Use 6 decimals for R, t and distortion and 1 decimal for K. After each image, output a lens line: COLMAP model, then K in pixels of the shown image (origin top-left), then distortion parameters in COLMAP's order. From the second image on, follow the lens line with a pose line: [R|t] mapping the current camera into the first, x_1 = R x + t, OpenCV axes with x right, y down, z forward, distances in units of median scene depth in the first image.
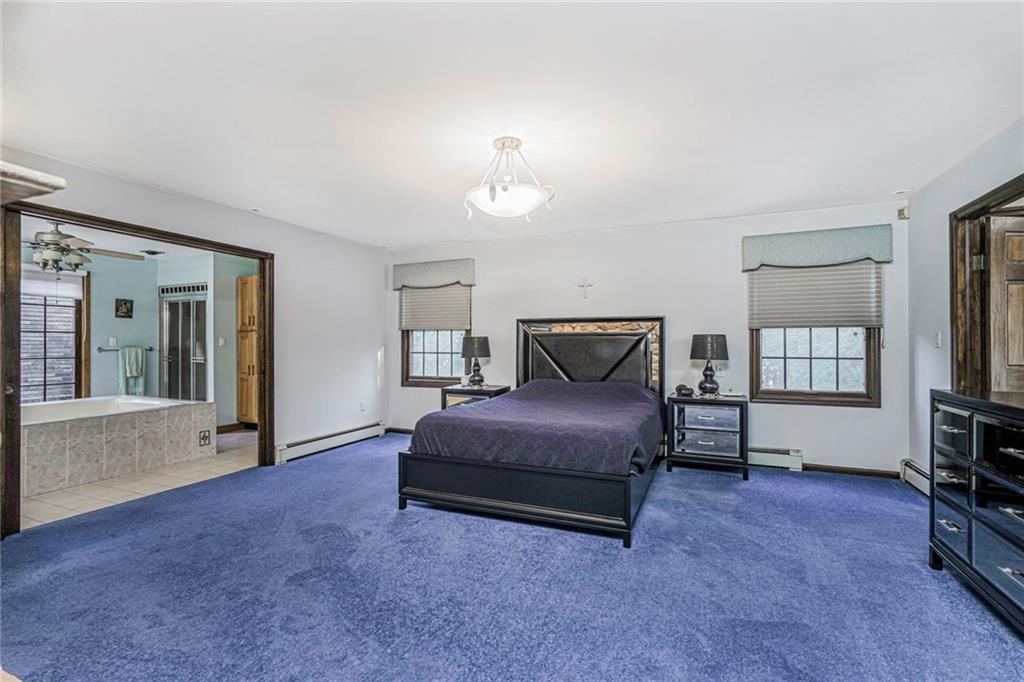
lens RADIAL K [[462.2, 0, 507.7], [0, 462.2, 338.5], [0, 0, 1]] dist [-0.016040, 0.010514]
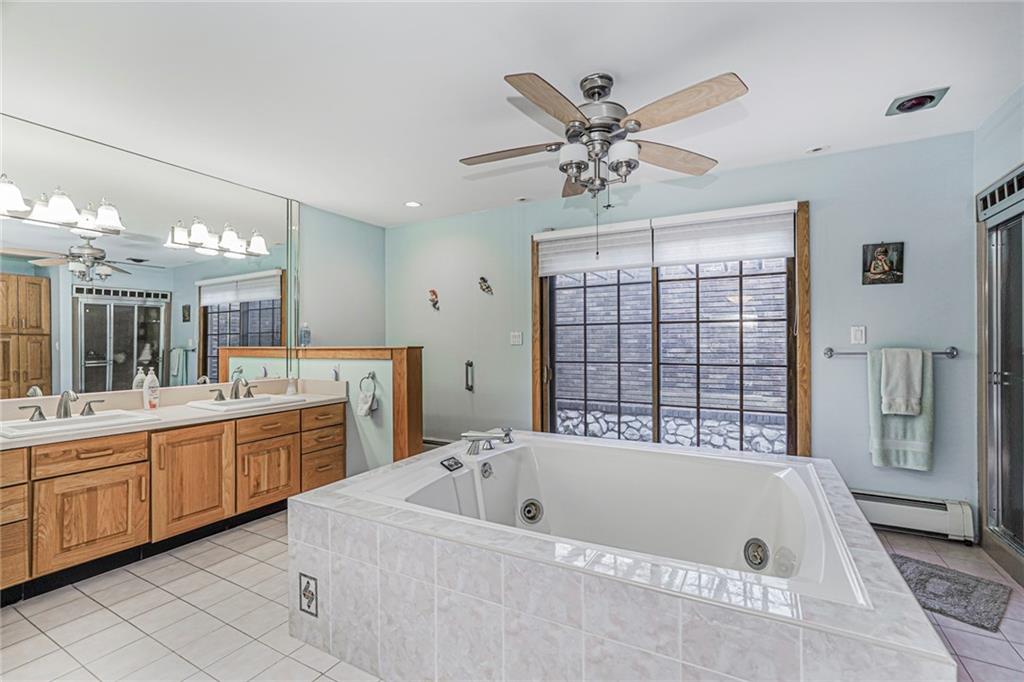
lens RADIAL K [[462.2, 0, 504.1], [0, 462.2, 344.7], [0, 0, 1]] dist [-0.016040, 0.010514]
pose [[-0.084767, 0.006391, -0.996380, -0.359736], [0.014556, 0.999881, 0.005175, 0.008500], [0.996295, -0.014065, -0.084849, 0.689892]]
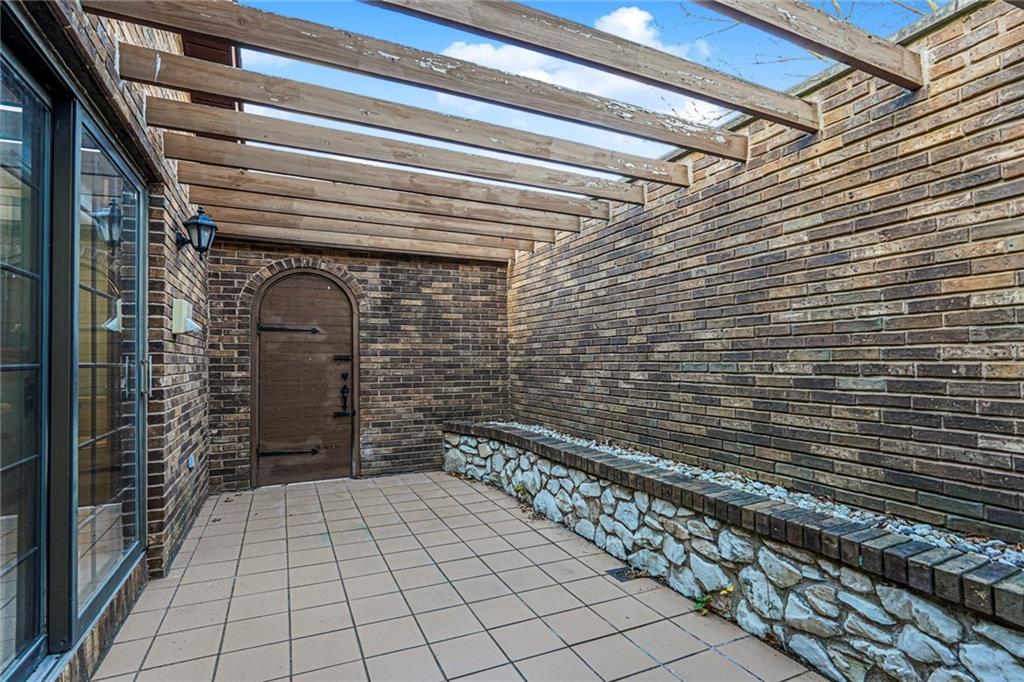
lens RADIAL K [[462.2, 0, 513.0], [0, 462.2, 344.3], [0, 0, 1]] dist [-0.016040, 0.010514]
pose [[-0.647556, -0.006400, -0.761991, -0.924793], [0.030243, 0.998961, -0.034091, 0.042412], [0.761418, -0.045121, -0.646689, 1.201020]]
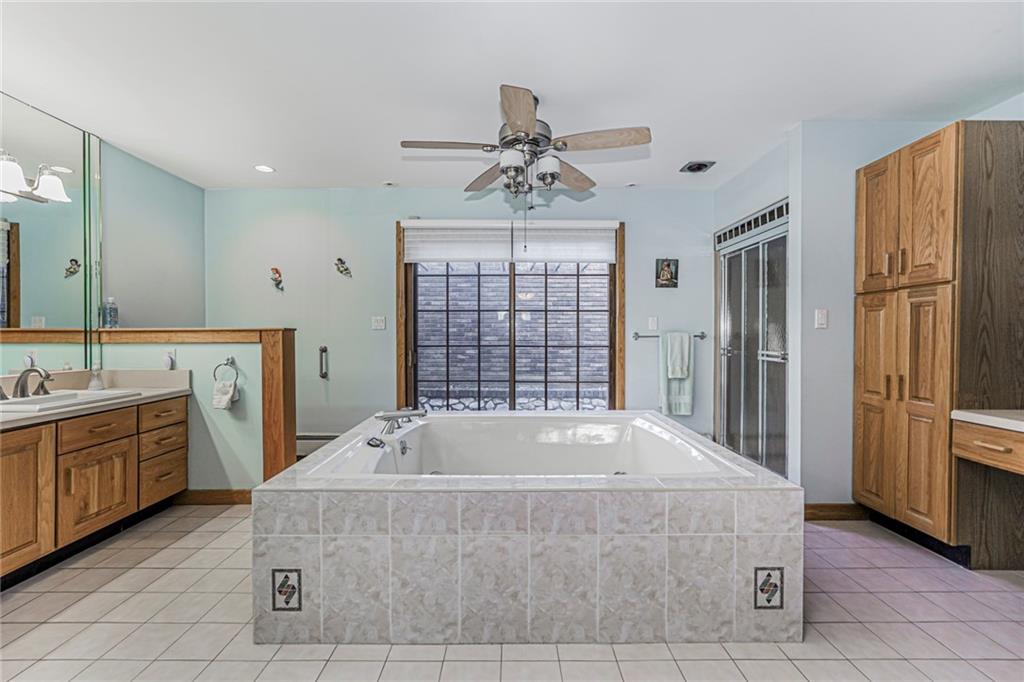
lens RADIAL K [[462.2, 0, 513.3], [0, 462.2, 344.6], [0, 0, 1]] dist [-0.016040, 0.010514]
pose [[0.421815, 0.019566, -0.906471, -0.343897], [0.007857, 0.999651, 0.025234, 0.018896], [0.906648, -0.017766, 0.421514, 0.545876]]
